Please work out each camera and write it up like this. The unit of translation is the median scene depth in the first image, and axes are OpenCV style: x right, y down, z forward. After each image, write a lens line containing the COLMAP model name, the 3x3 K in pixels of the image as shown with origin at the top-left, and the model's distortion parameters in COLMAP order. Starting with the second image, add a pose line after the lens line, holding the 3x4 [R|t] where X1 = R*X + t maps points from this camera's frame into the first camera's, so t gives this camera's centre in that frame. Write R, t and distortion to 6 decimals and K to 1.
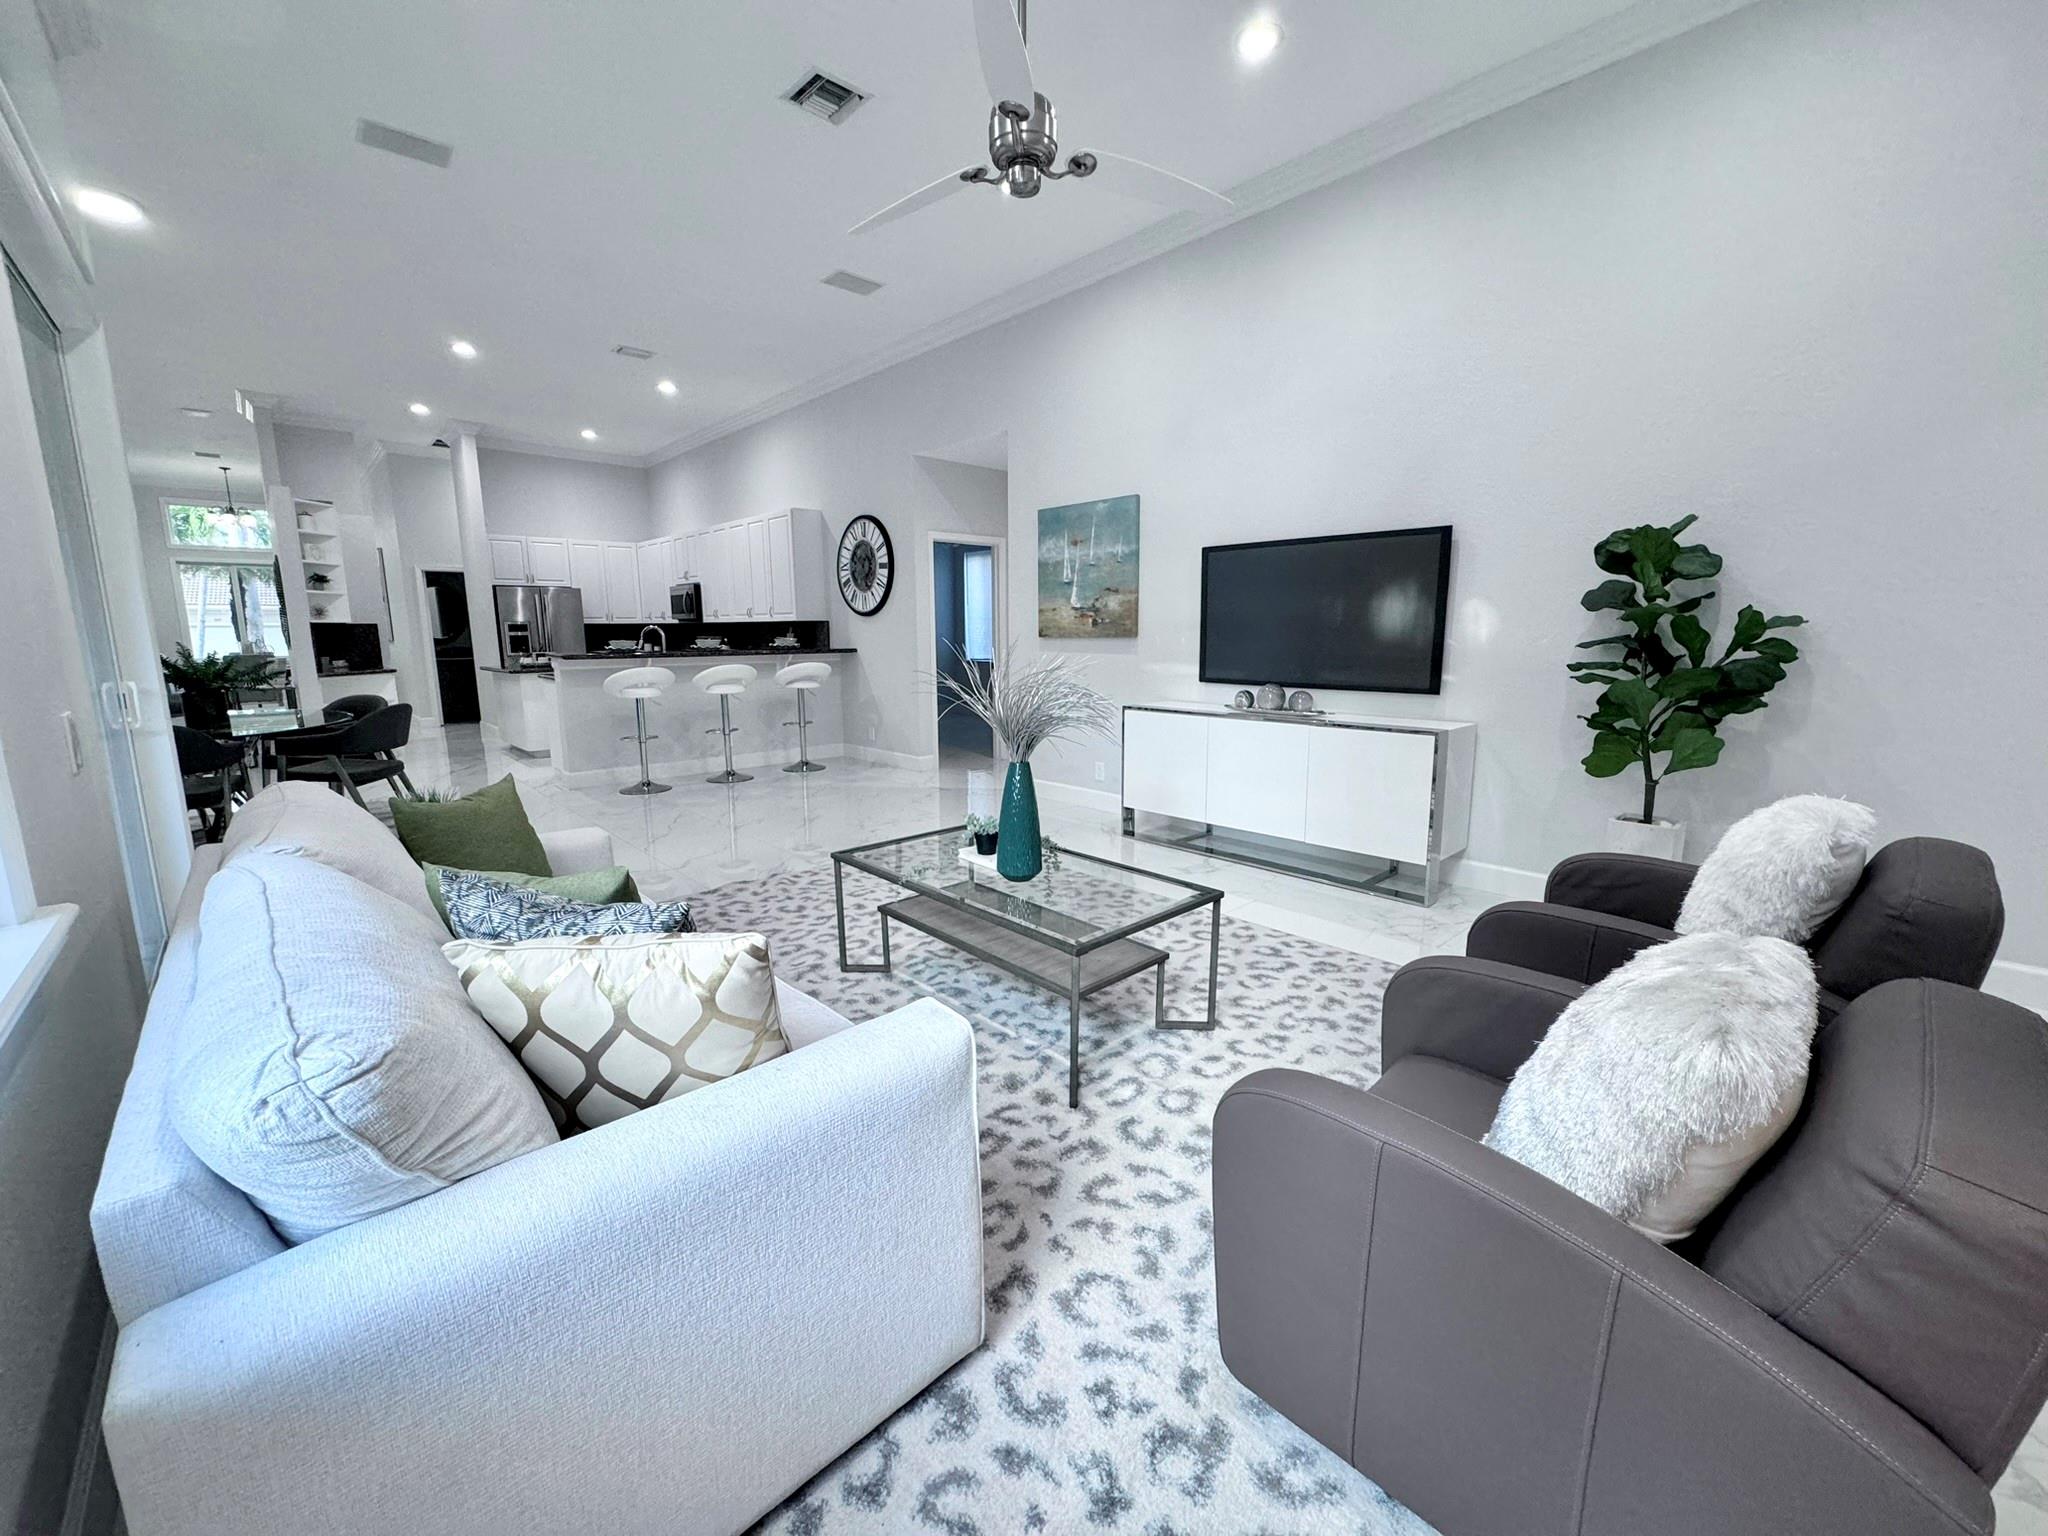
lens RADIAL K [[812.8, 0, 1024.0], [0, 812.8, 768.0], [0, 0, 1]] dist [-0.002981, -0.000018]
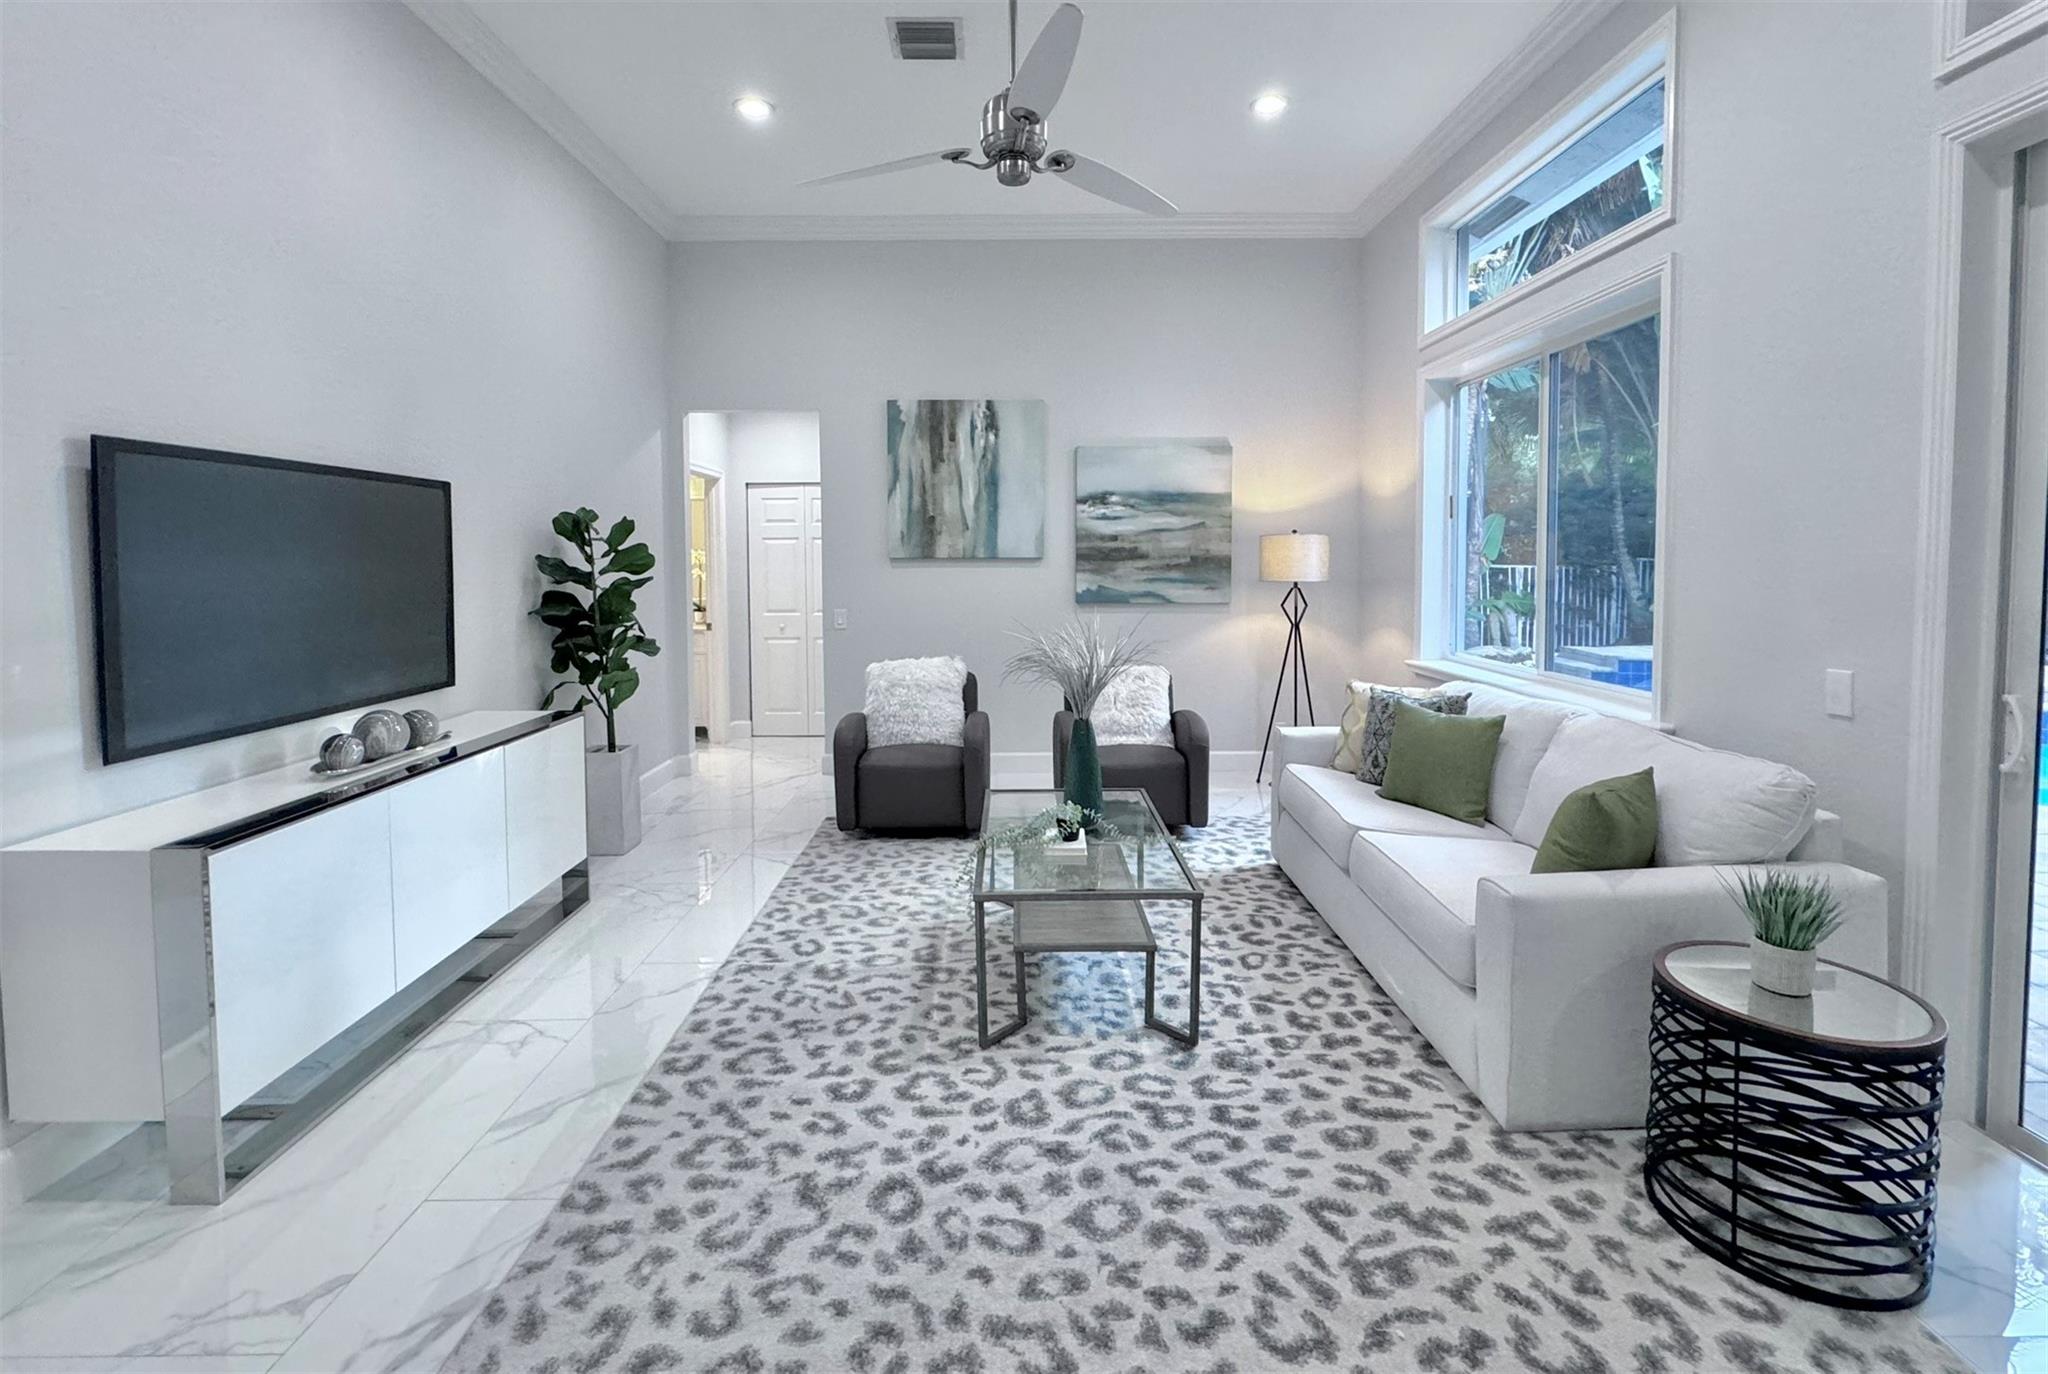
lens RADIAL K [[900.0, 0, 1024.0], [0, 900.0, 687.0], [0, 0, 1]] dist [-0.000015, 0.000007]
pose [[-0.737349, -0.089326, 0.669580, -0.286517], [0.119247, 0.958440, 0.259178, -0.144408], [-0.664903, 0.270950, -0.696053, 0.710527]]
